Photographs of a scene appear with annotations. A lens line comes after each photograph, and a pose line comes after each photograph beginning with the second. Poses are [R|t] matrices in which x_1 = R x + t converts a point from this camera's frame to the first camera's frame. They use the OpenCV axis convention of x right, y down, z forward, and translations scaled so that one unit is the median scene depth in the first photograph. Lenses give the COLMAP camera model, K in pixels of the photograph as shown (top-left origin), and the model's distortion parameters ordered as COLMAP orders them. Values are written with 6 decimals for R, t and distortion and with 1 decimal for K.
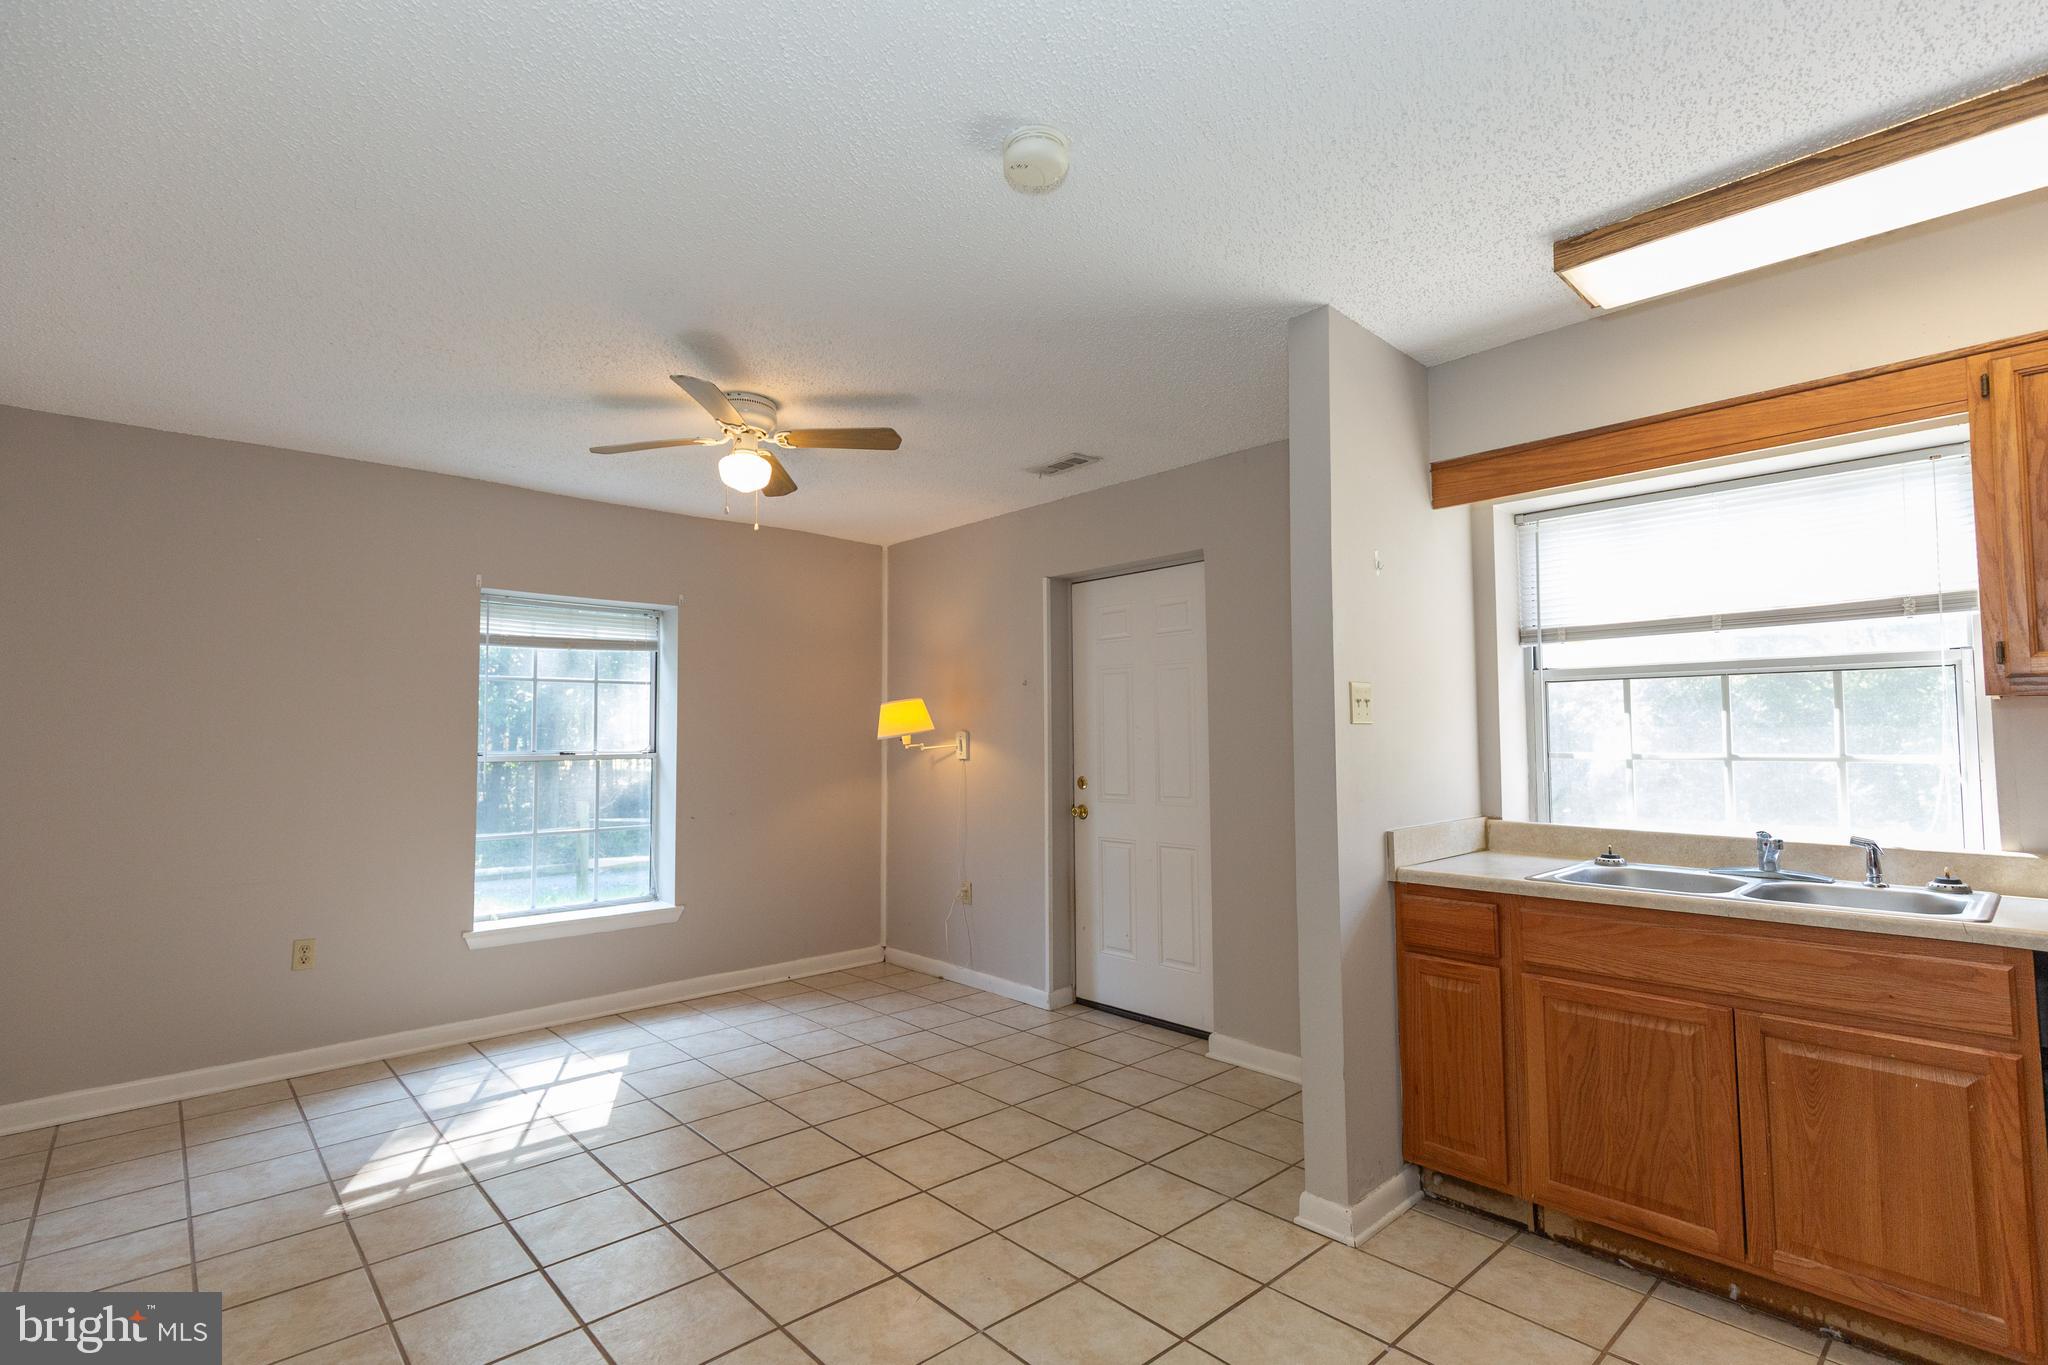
lens RADIAL K [[953.4, 0, 1034.0], [0, 953.4, 689.8], [0, 0, 1]] dist [0.000628, -0.000128]
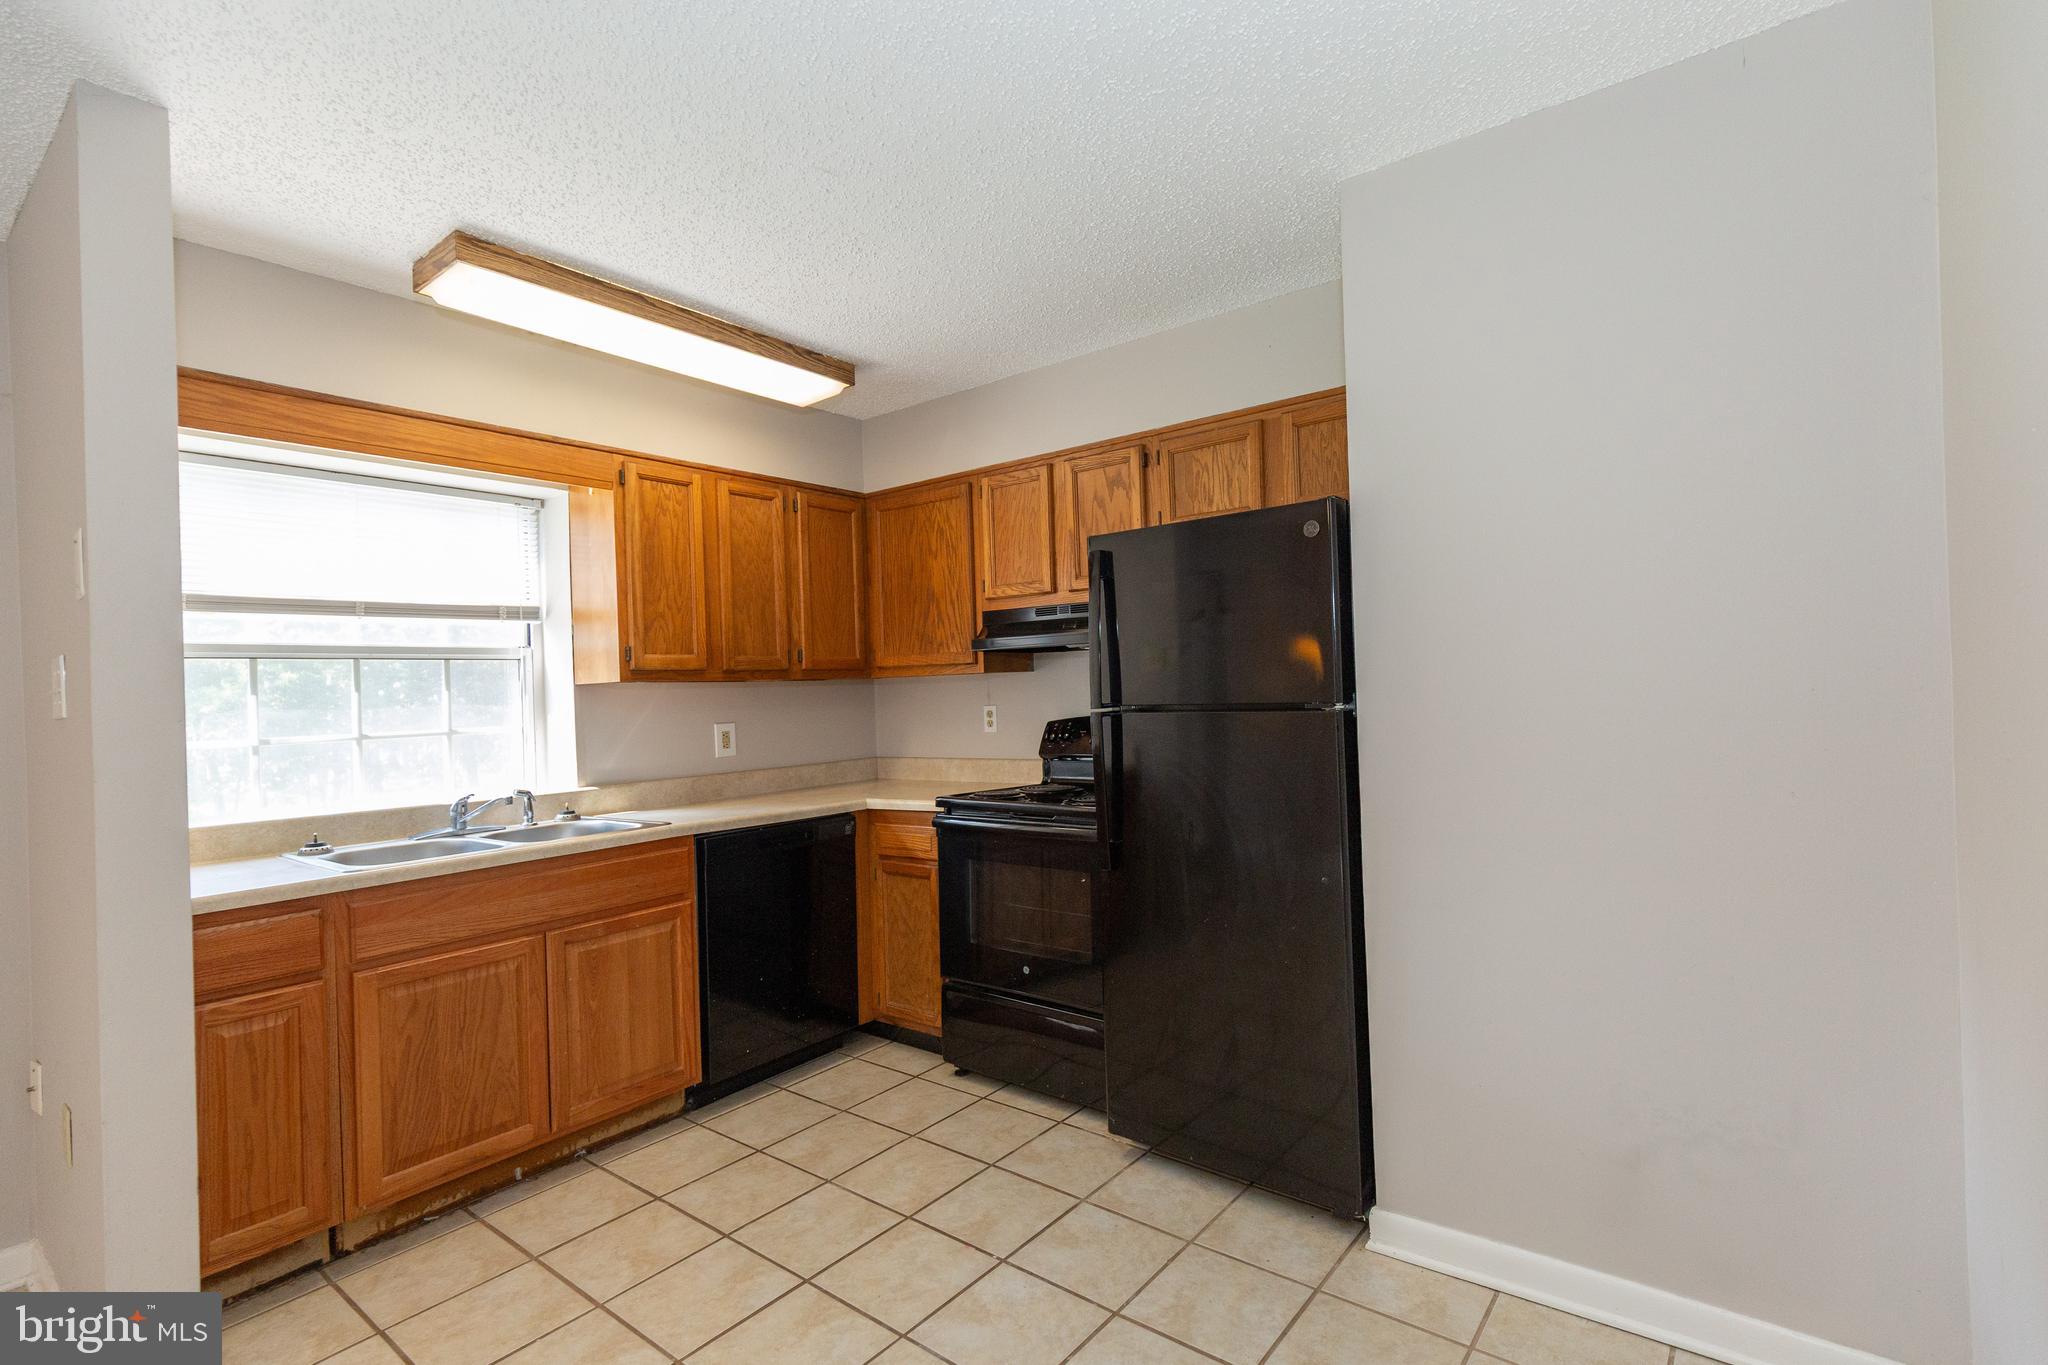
lens RADIAL K [[957.2, 0, 1042.9], [0, 957.2, 677.4], [0, 0, 1]] dist [-0.017210, 0.000149]
pose [[-0.177606, 0.024180, 0.983805, -0.497559], [-0.012235, 0.999567, -0.026776, 0.026798], [-0.984026, -0.016792, -0.177233, 0.498759]]
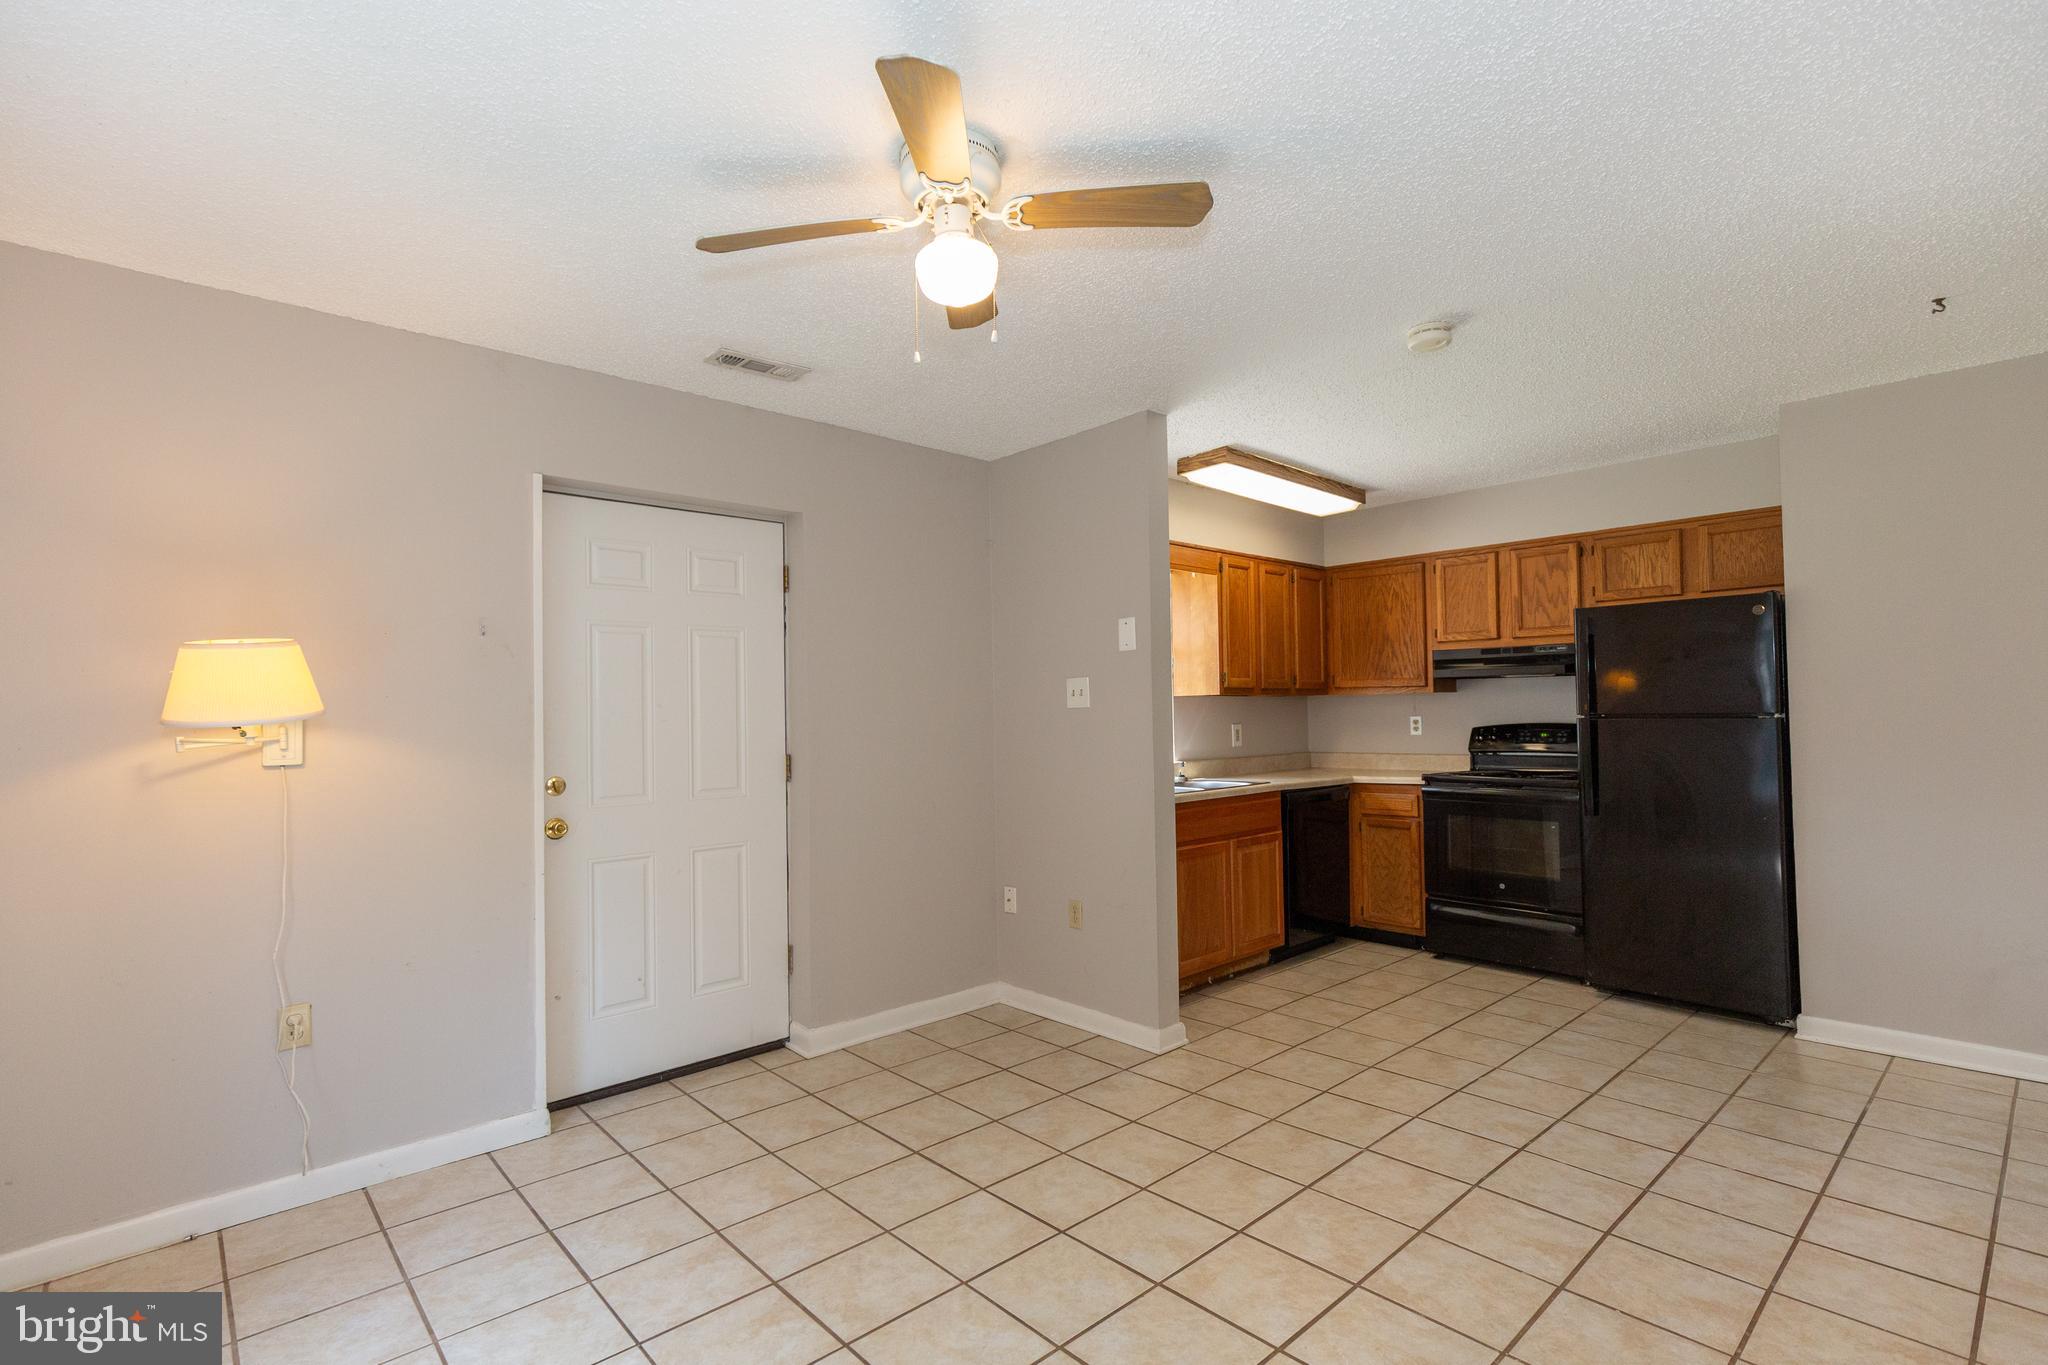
lens RADIAL K [[937.4, 0, 1024.0], [0, 937.4, 682.5], [0, 0, 1]] dist [0.001309, -0.004099]
pose [[0.015519, 0.039531, 0.999098, -1.143853], [-0.033383, 0.998682, -0.038996, 0.071194], [-0.999322, -0.032748, 0.016818, 1.205662]]
